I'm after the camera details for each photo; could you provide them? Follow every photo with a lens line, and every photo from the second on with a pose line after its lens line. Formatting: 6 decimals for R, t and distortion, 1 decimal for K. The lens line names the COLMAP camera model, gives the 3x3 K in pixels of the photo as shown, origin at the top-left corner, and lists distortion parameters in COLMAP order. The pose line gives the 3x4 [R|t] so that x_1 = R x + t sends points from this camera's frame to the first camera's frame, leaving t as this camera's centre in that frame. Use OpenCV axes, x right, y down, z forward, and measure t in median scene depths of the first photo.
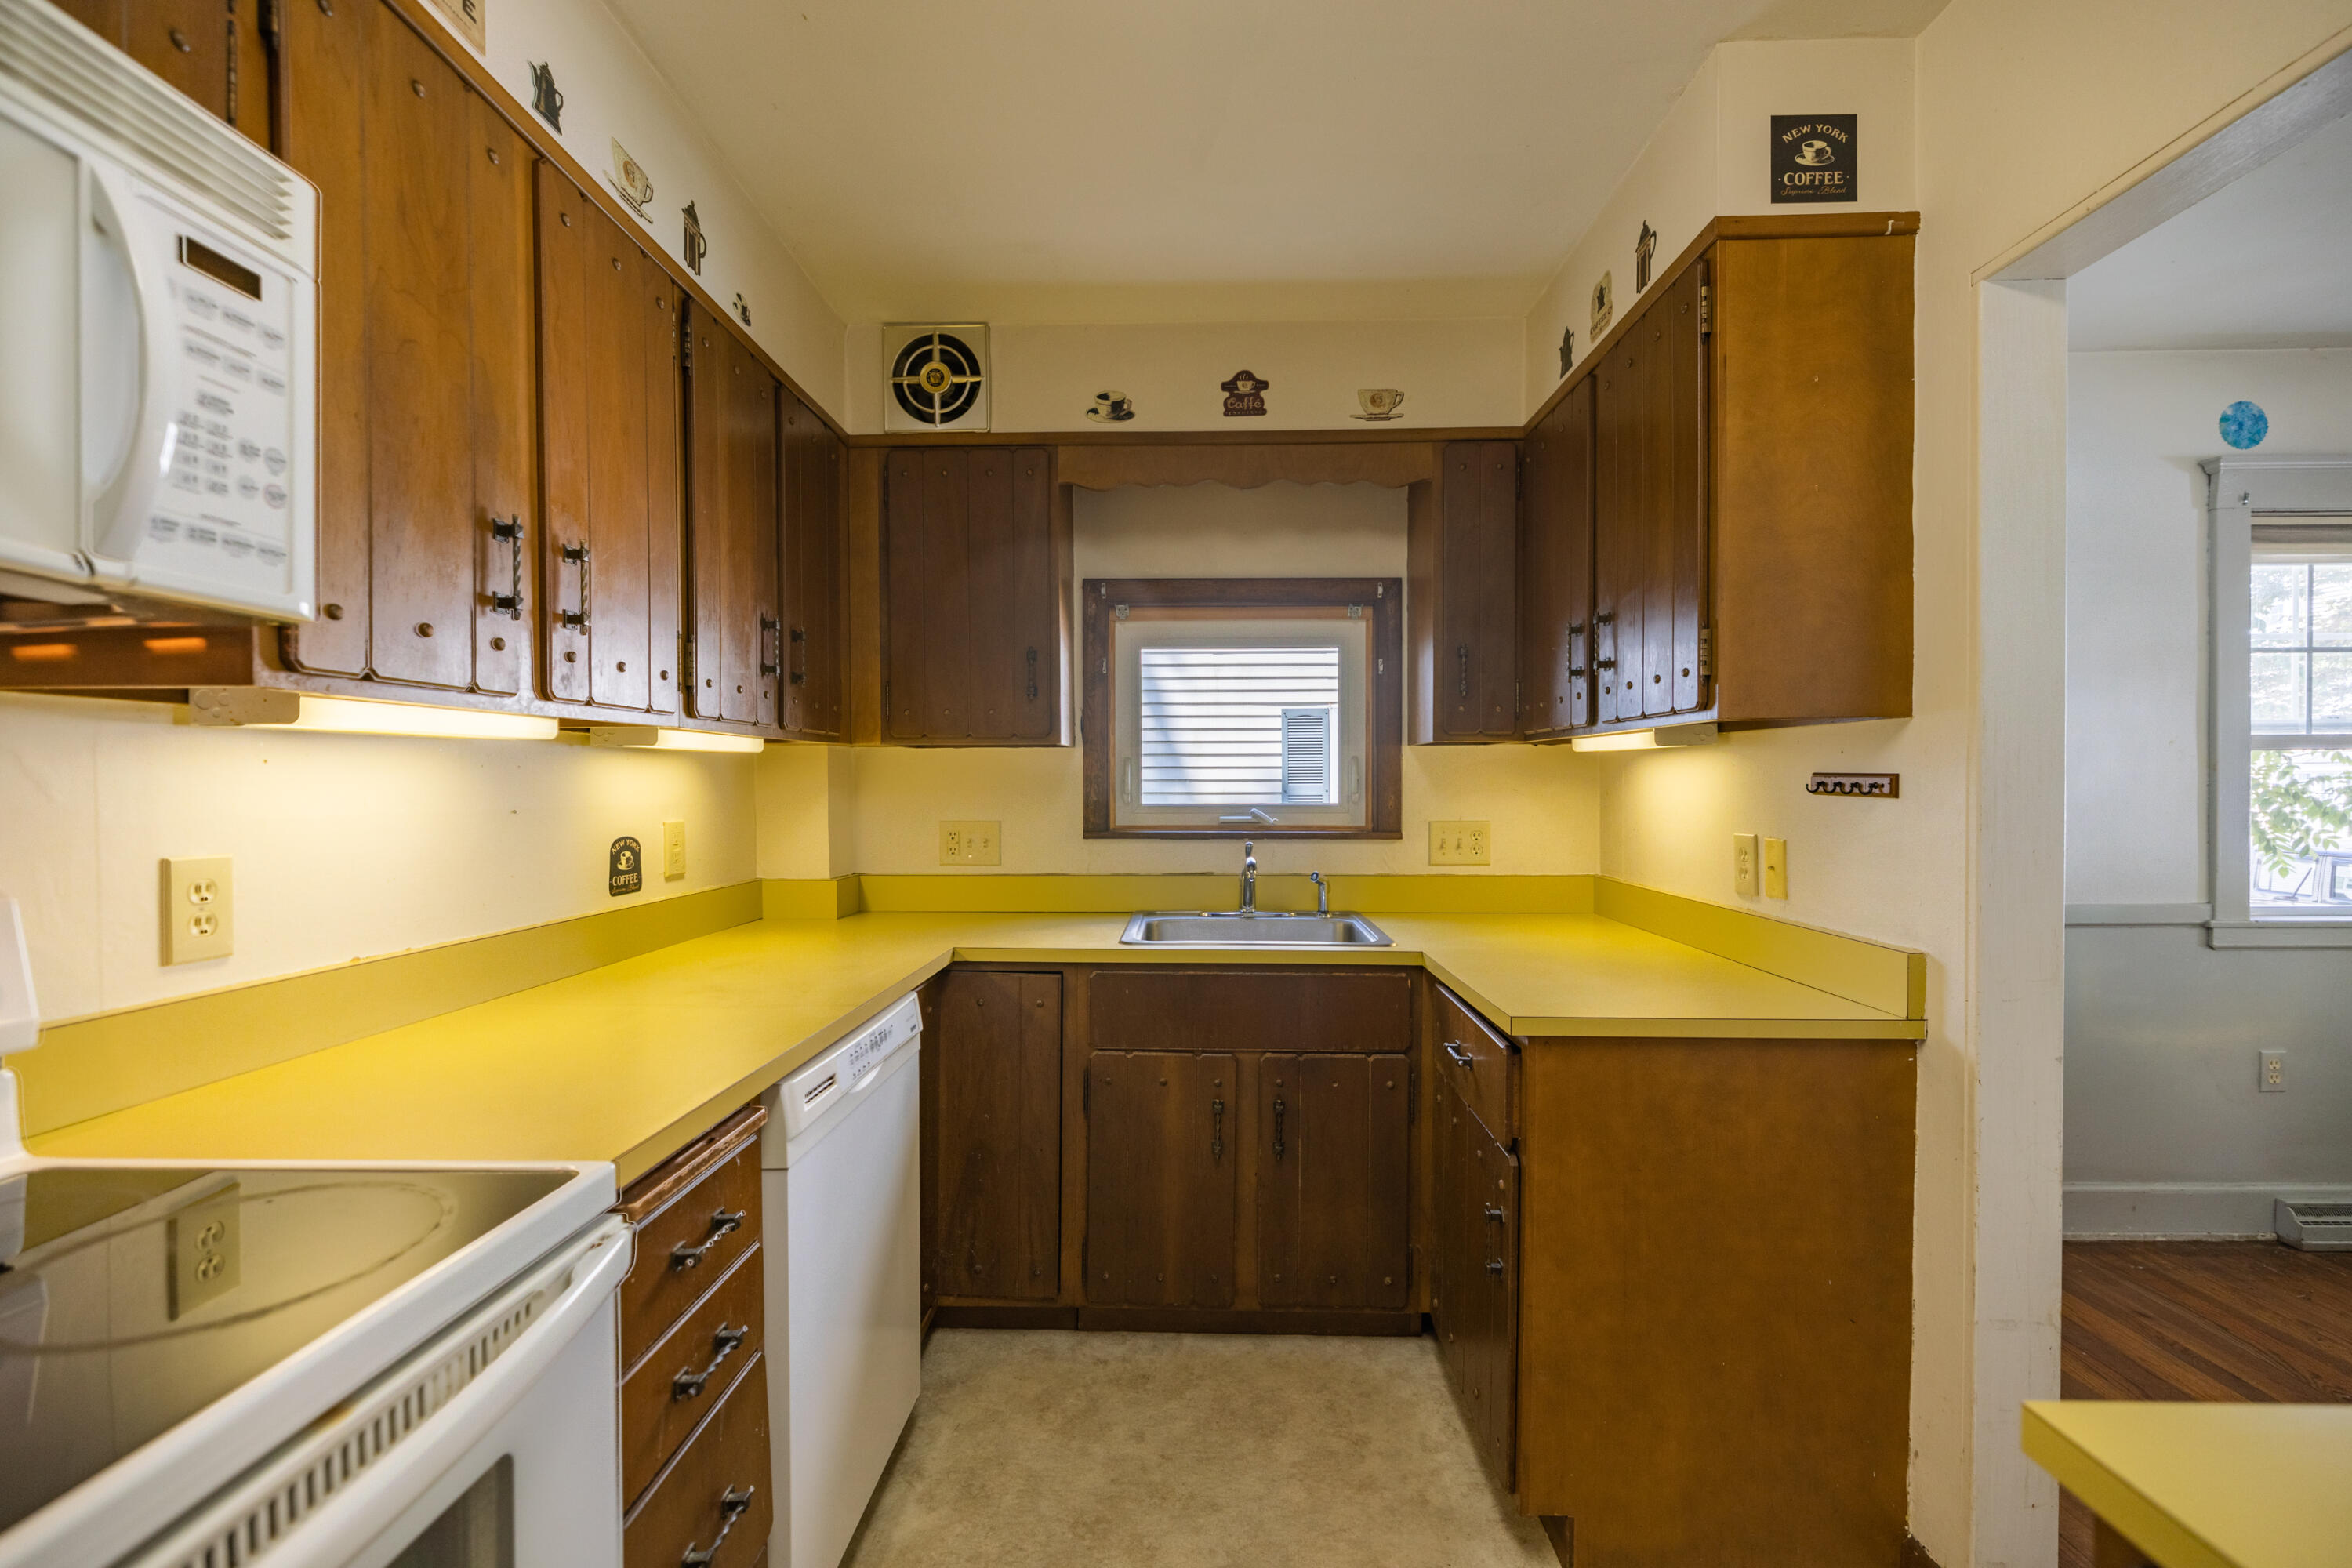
lens RADIAL K [[1008.8, 0, 1160.7], [0, 1008.8, 797.3], [0, 0, 1]] dist [0.000185, -0.000045]
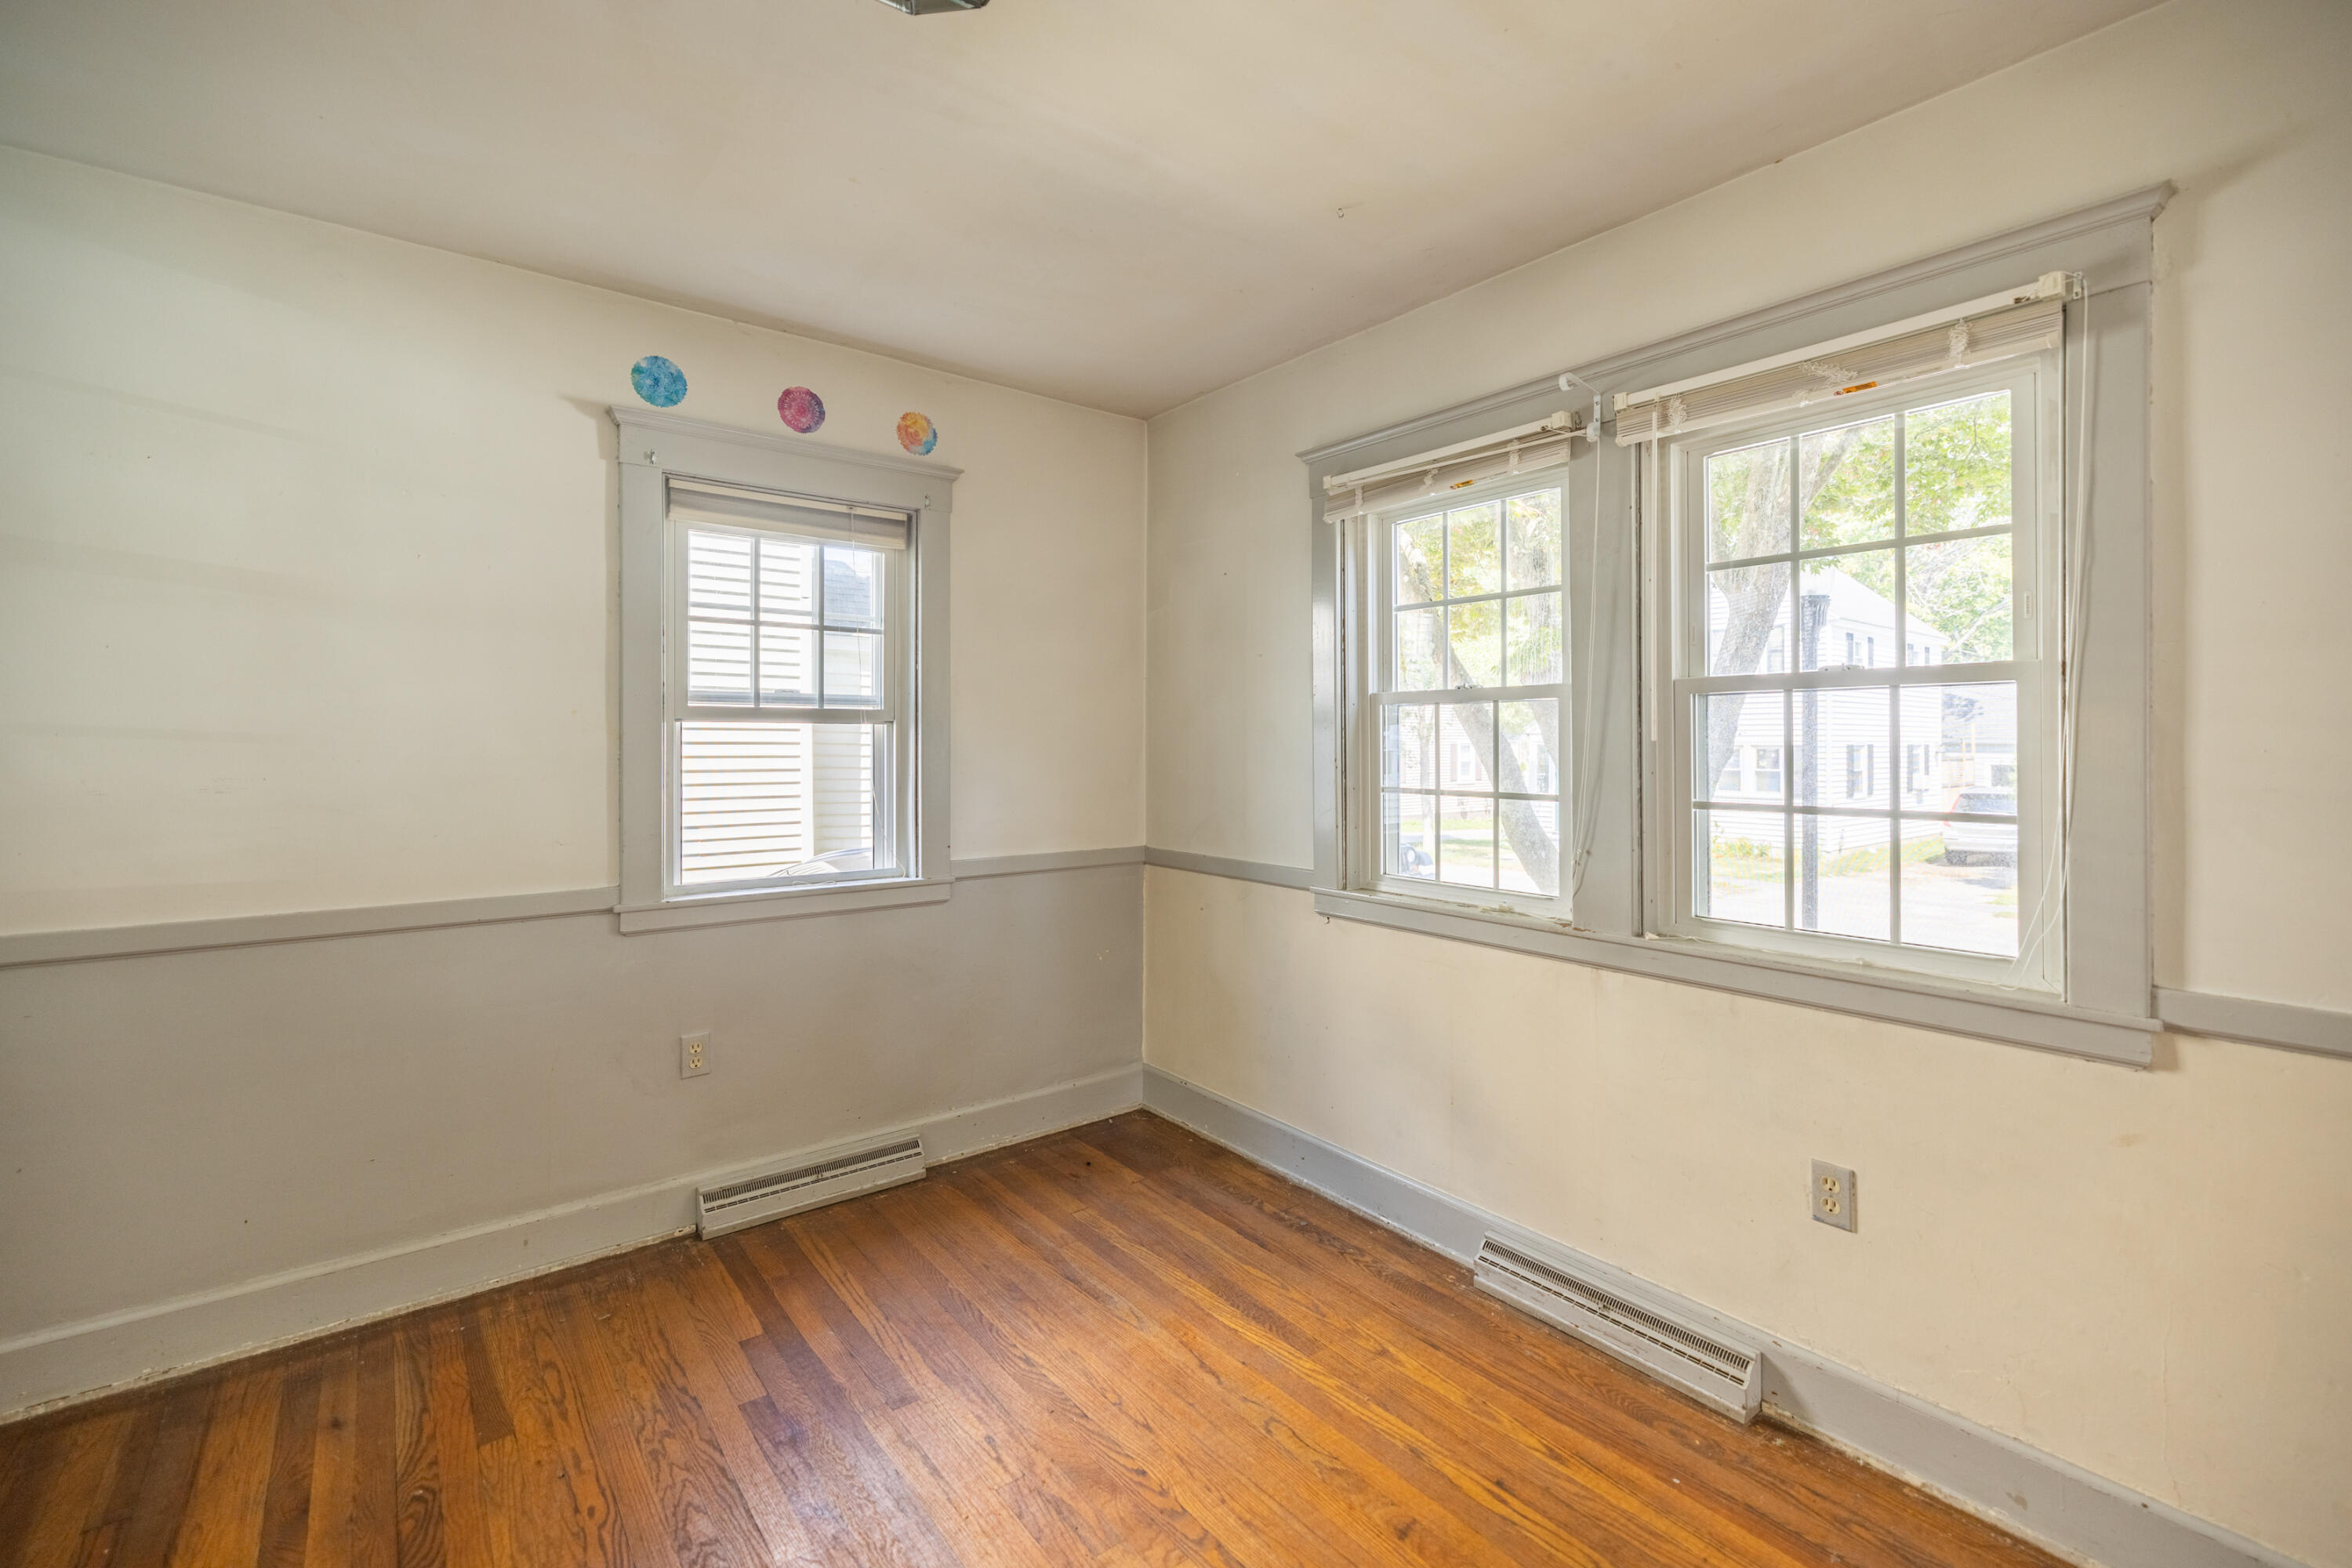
lens RADIAL K [[1014.1, 0, 1177.8], [0, 1014.1, 745.7], [0, 0, 1]] dist [-0.000133, -0.000094]
pose [[0.770385, 0.004159, 0.637566, 0.842284], [0.008420, 0.999825, -0.016697, -0.004057], [-0.637524, 0.018231, 0.770215, -0.045708]]
